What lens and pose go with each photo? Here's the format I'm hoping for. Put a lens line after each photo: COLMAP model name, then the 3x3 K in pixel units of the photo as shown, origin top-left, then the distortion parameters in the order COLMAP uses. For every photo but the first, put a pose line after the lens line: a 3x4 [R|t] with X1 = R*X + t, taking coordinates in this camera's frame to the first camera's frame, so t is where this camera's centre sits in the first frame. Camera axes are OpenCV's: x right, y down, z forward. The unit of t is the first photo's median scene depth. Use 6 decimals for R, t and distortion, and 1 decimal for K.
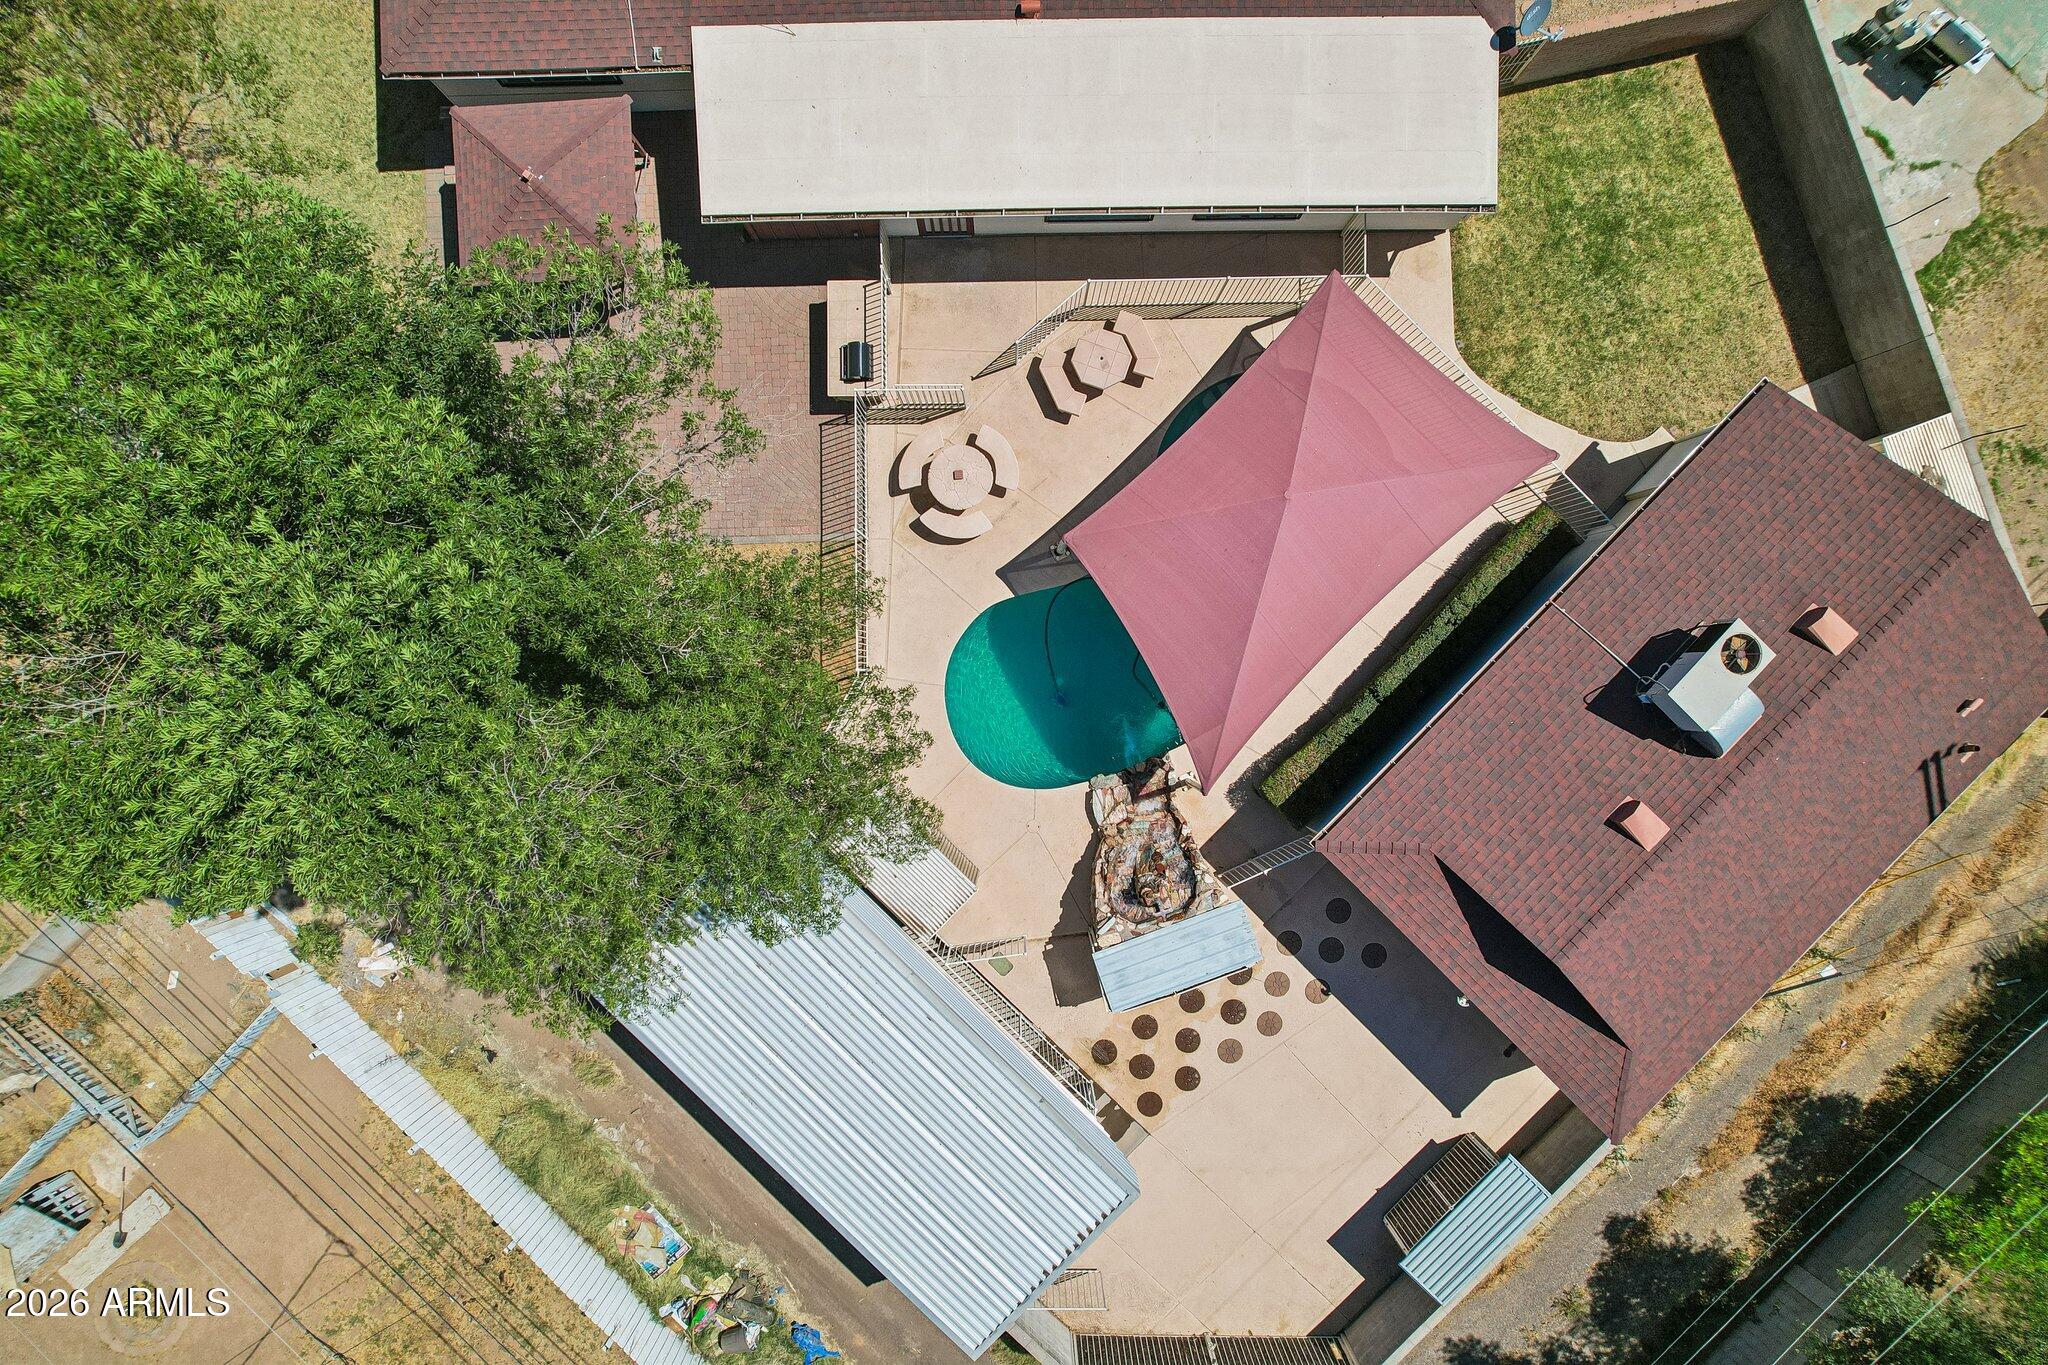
lens RADIAL K [[1306.3, 0, 1021.2], [0, 1306.3, 689.8], [0, 0, 1]] dist [-0.066727, 0.059962]
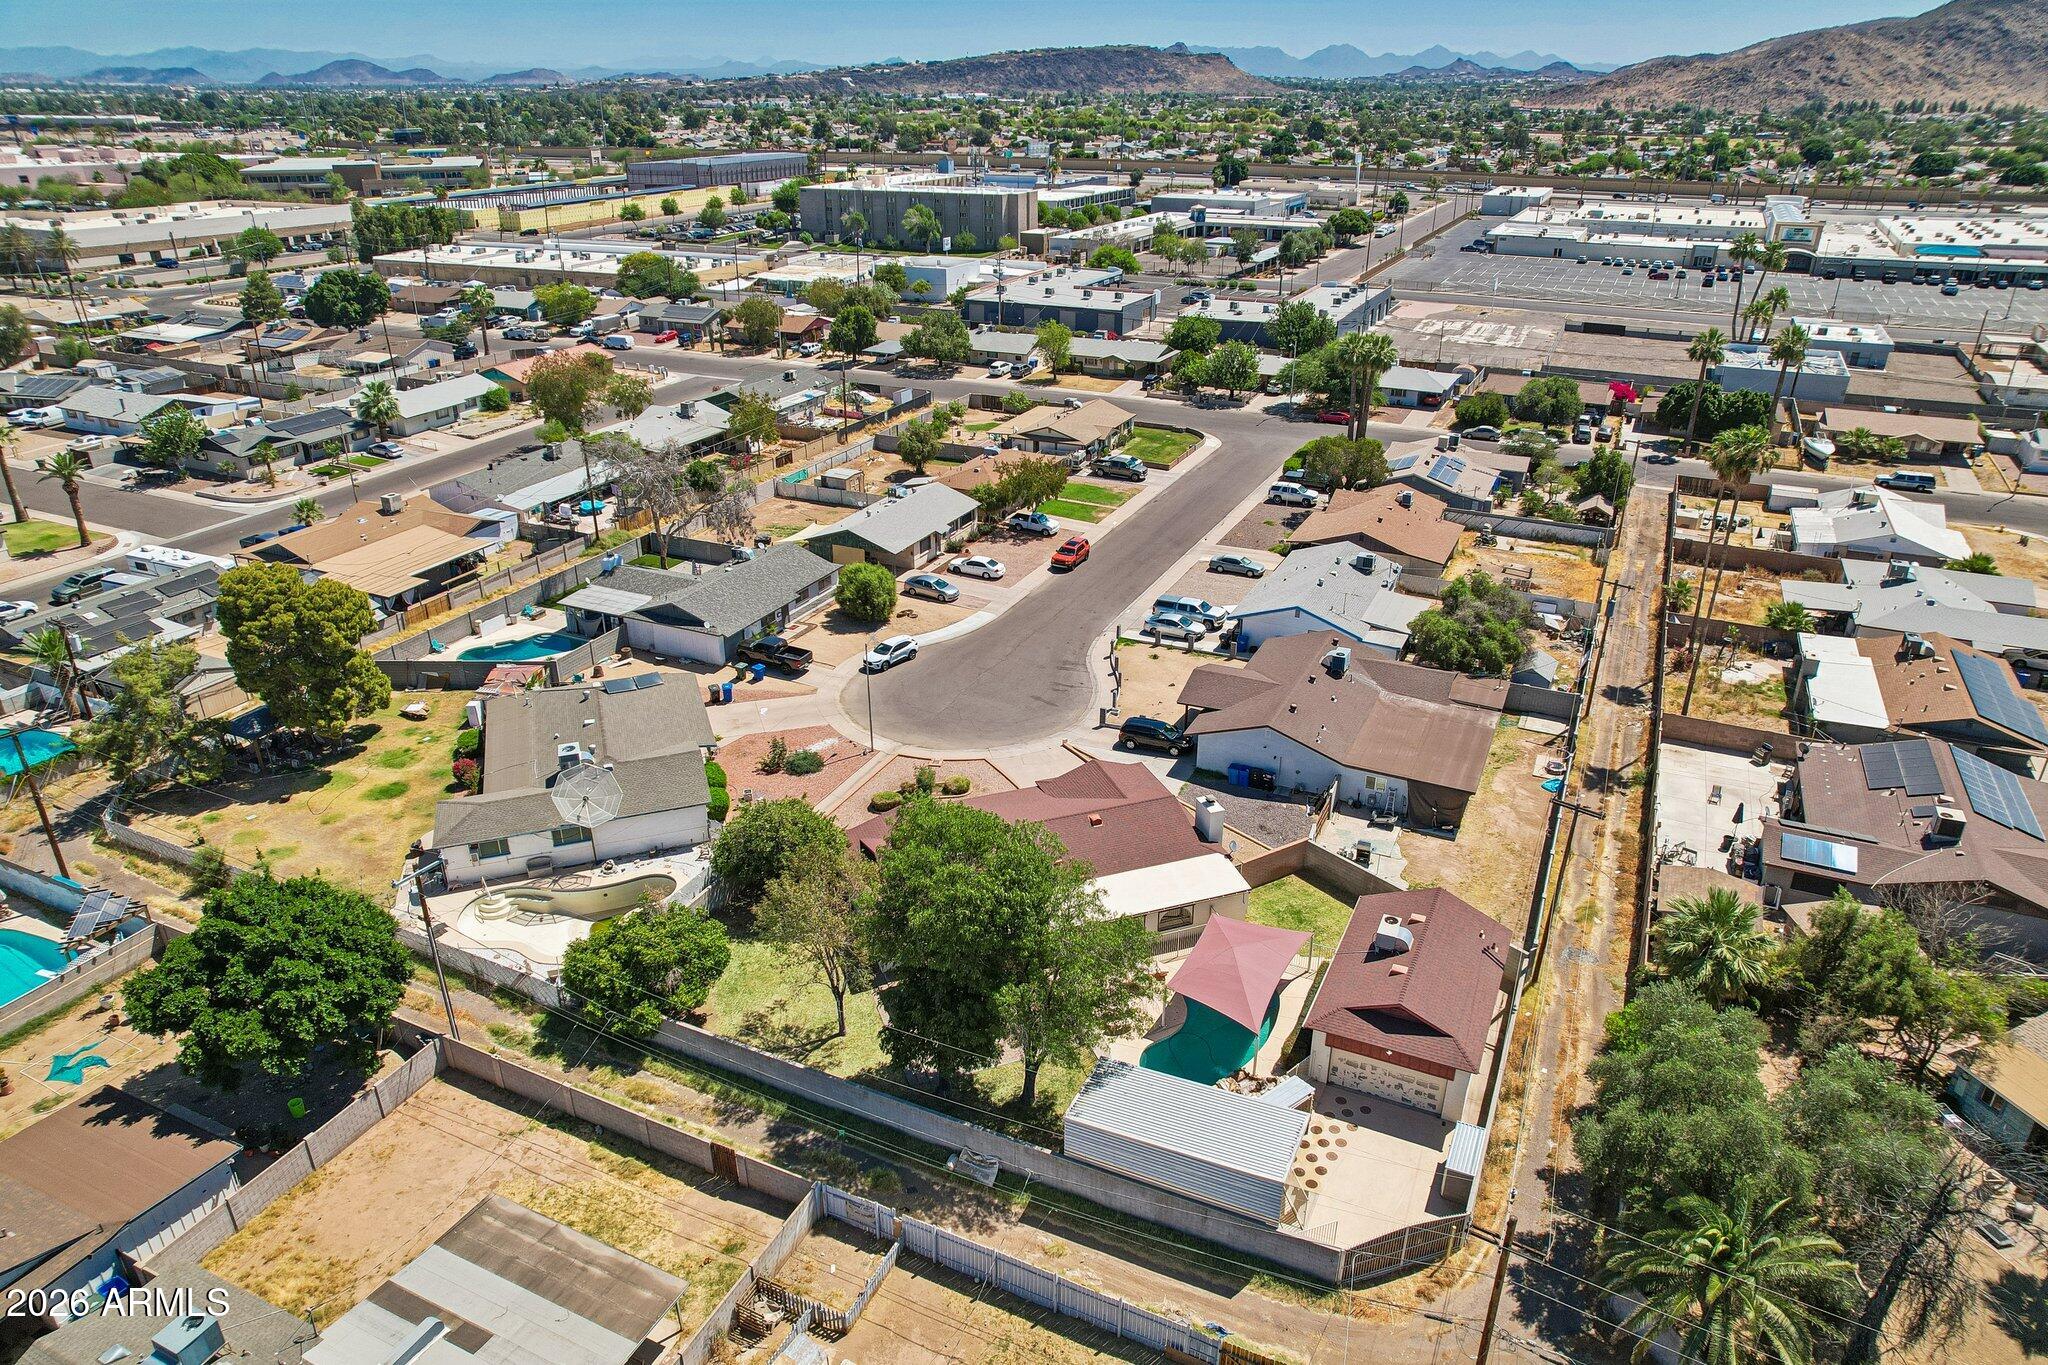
lens RADIAL K [[1310.9, 0, 1025.1], [0, 1310.9, 705.3], [0, 0, 1]] dist [-0.071906, 0.061295]
pose [[0.945083, -0.150690, 0.290018, -0.838373], [0.326568, 0.399873, -0.856420, 1.673246], [0.013083, 0.904099, 0.427124, -0.601861]]
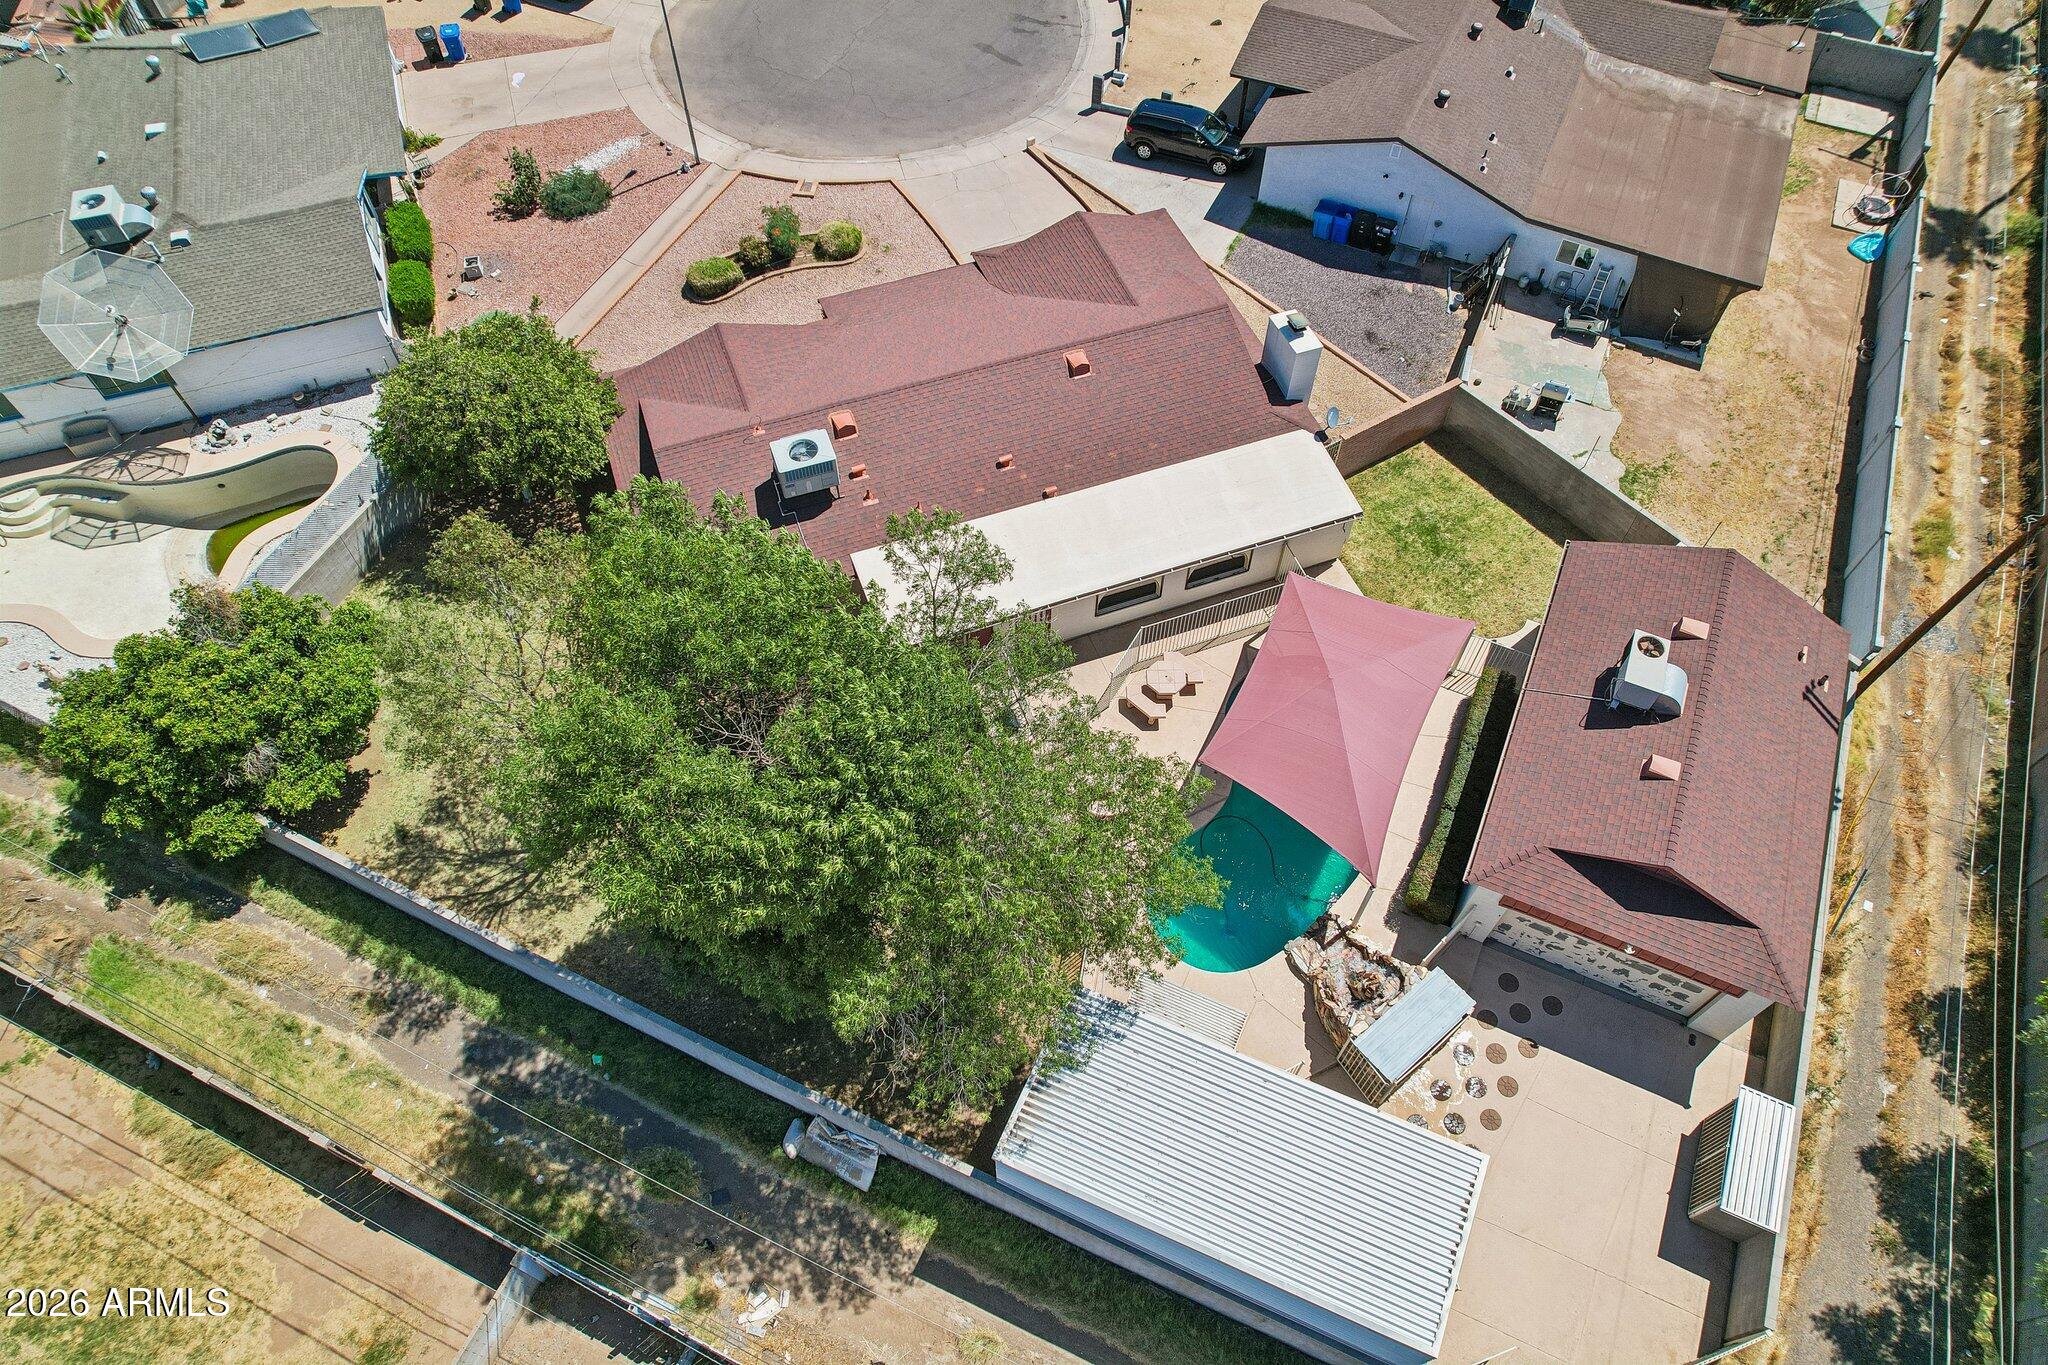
lens RADIAL K [[1312.1, 0, 1025.0], [0, 1312.1, 686.6], [0, 0, 1]] dist [-0.081525, 0.075068]
pose [[0.942593, -0.277884, 0.185200, -0.348439], [0.333883, 0.773667, -0.538481, 0.471004], [0.006352, 0.569404, 0.822034, -0.186916]]
